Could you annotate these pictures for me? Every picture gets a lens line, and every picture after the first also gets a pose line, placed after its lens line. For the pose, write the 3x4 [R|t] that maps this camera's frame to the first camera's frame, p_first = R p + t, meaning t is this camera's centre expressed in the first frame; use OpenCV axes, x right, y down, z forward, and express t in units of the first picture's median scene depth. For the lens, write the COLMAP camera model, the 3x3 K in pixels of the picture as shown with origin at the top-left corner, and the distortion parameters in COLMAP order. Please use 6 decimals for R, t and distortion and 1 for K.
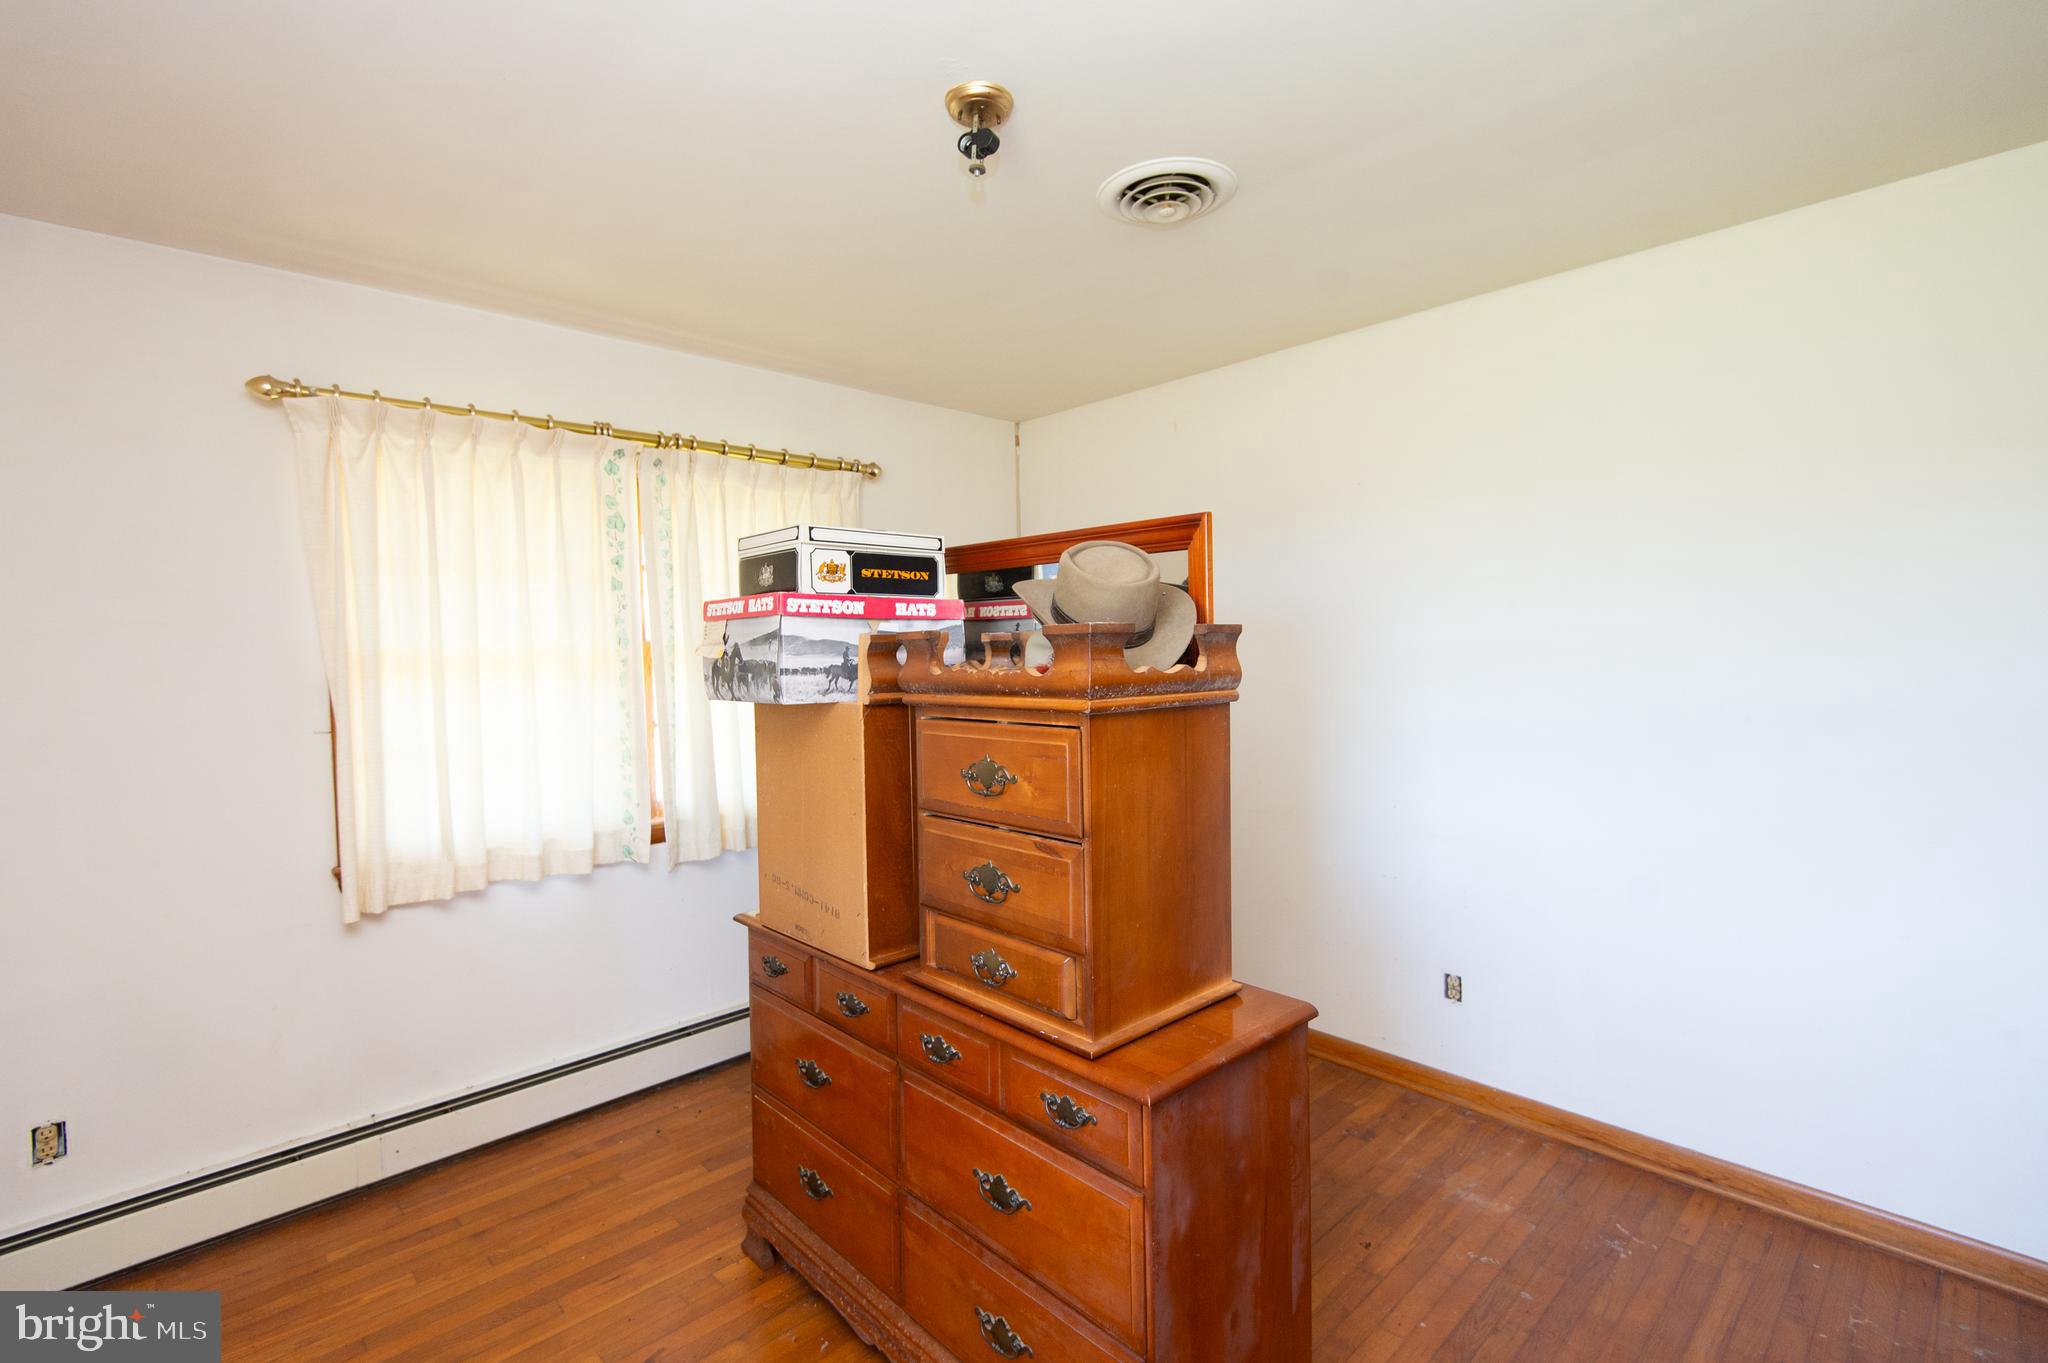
lens RADIAL K [[929.5, 0, 1025.4], [0, 929.5, 675.7], [0, 0, 1]] dist [0.015016, -0.008789]
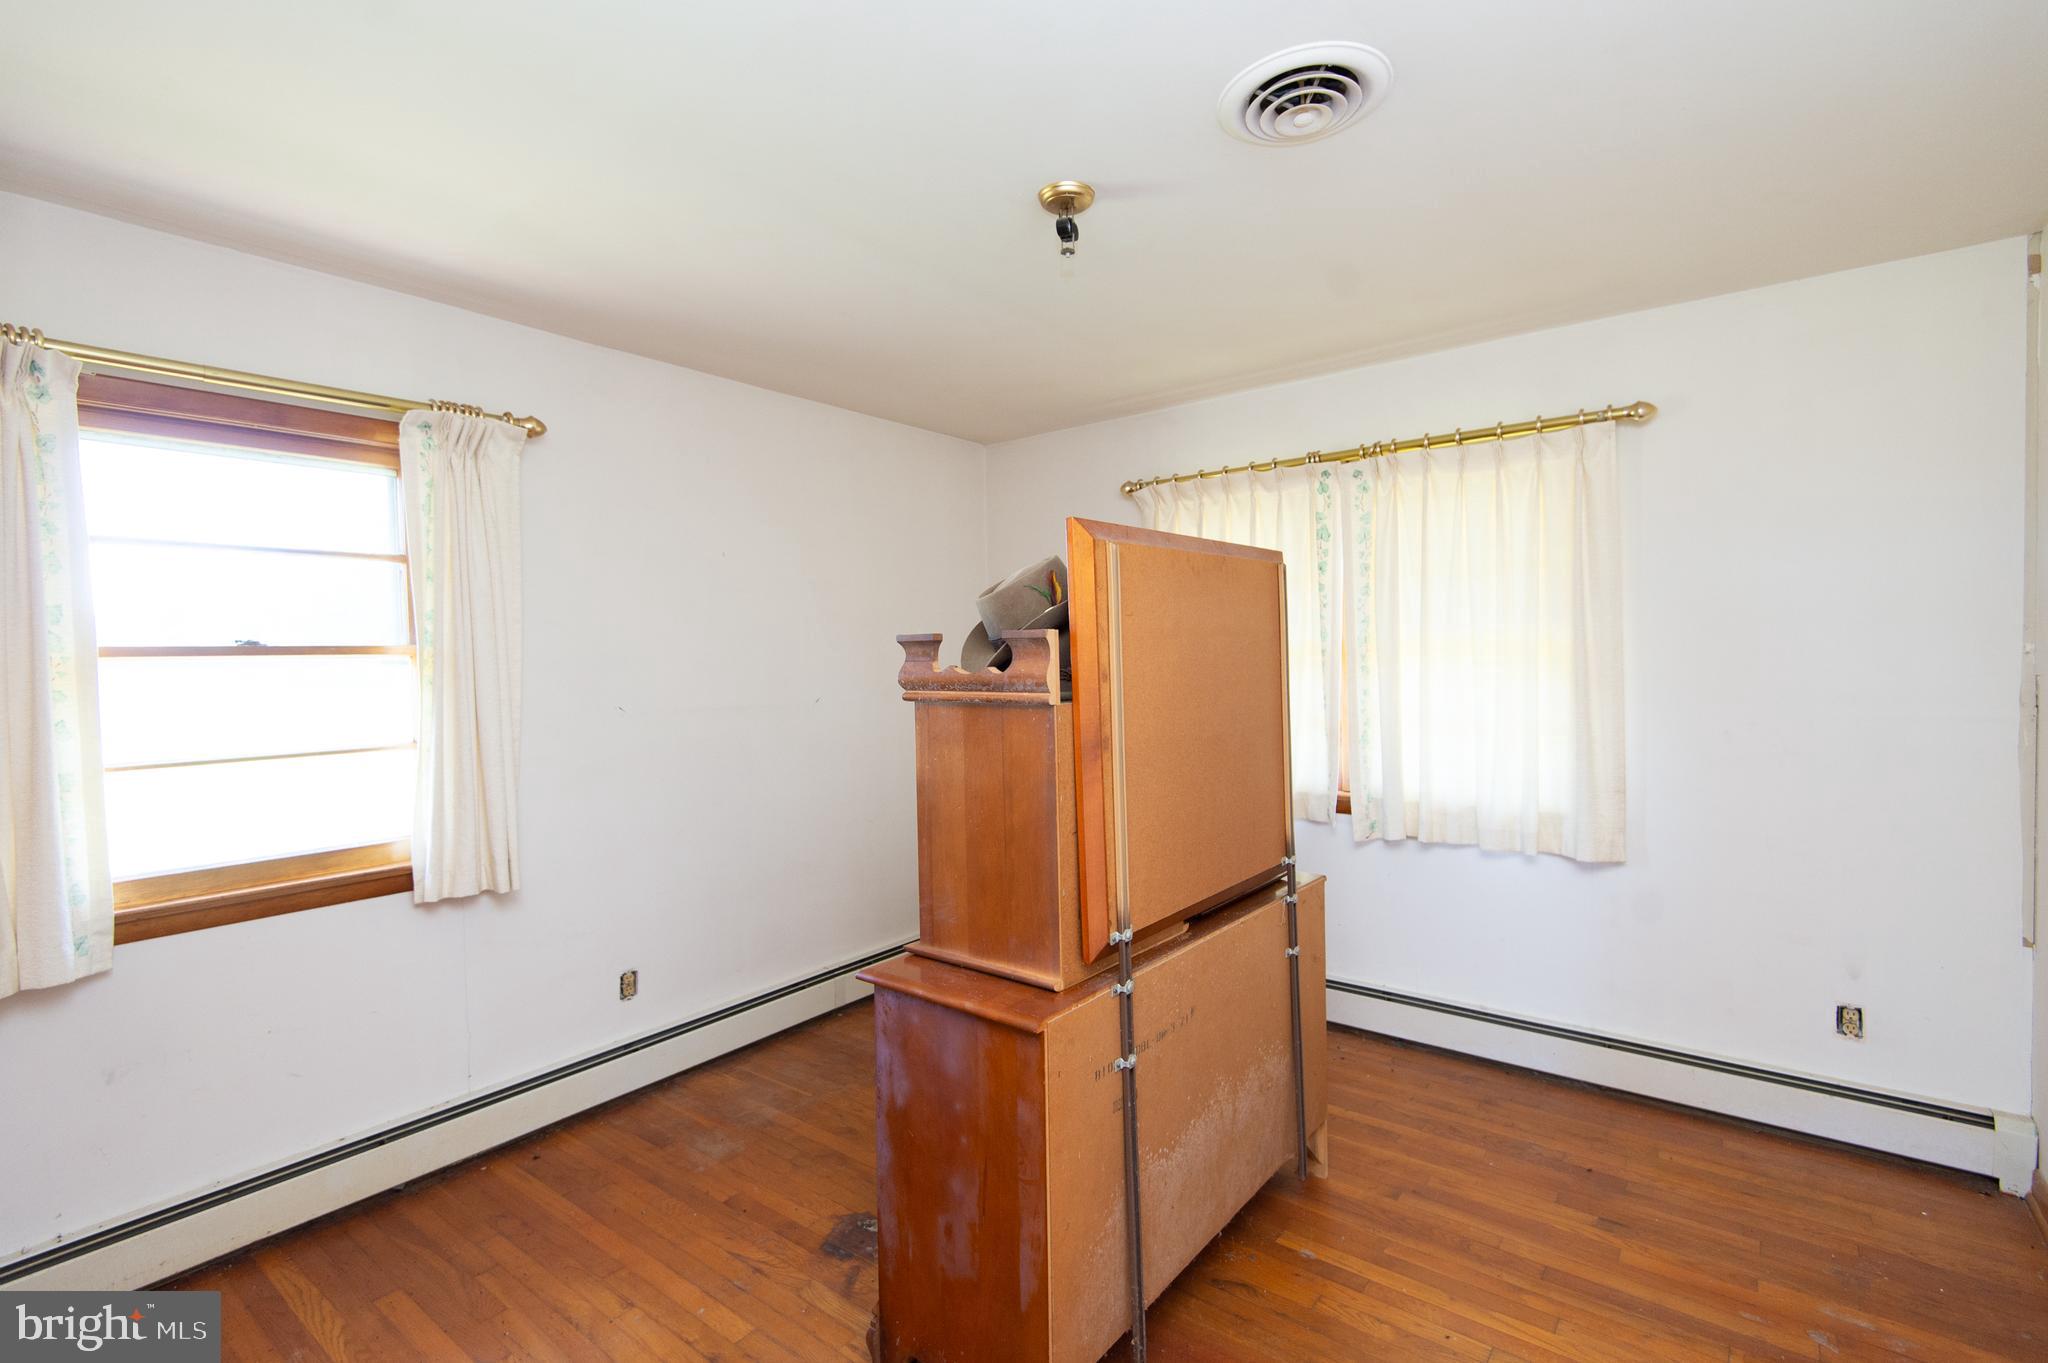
lens RADIAL K [[929.5, 0, 1025.4], [0, 929.5, 675.7], [0, 0, 1]] dist [0.015016, -0.008789]
pose [[0.154451, 0.035906, -0.987348, 0.967338], [-0.011113, 0.999339, 0.034604, -0.031318], [0.987938, 0.005627, 0.154748, 0.643816]]
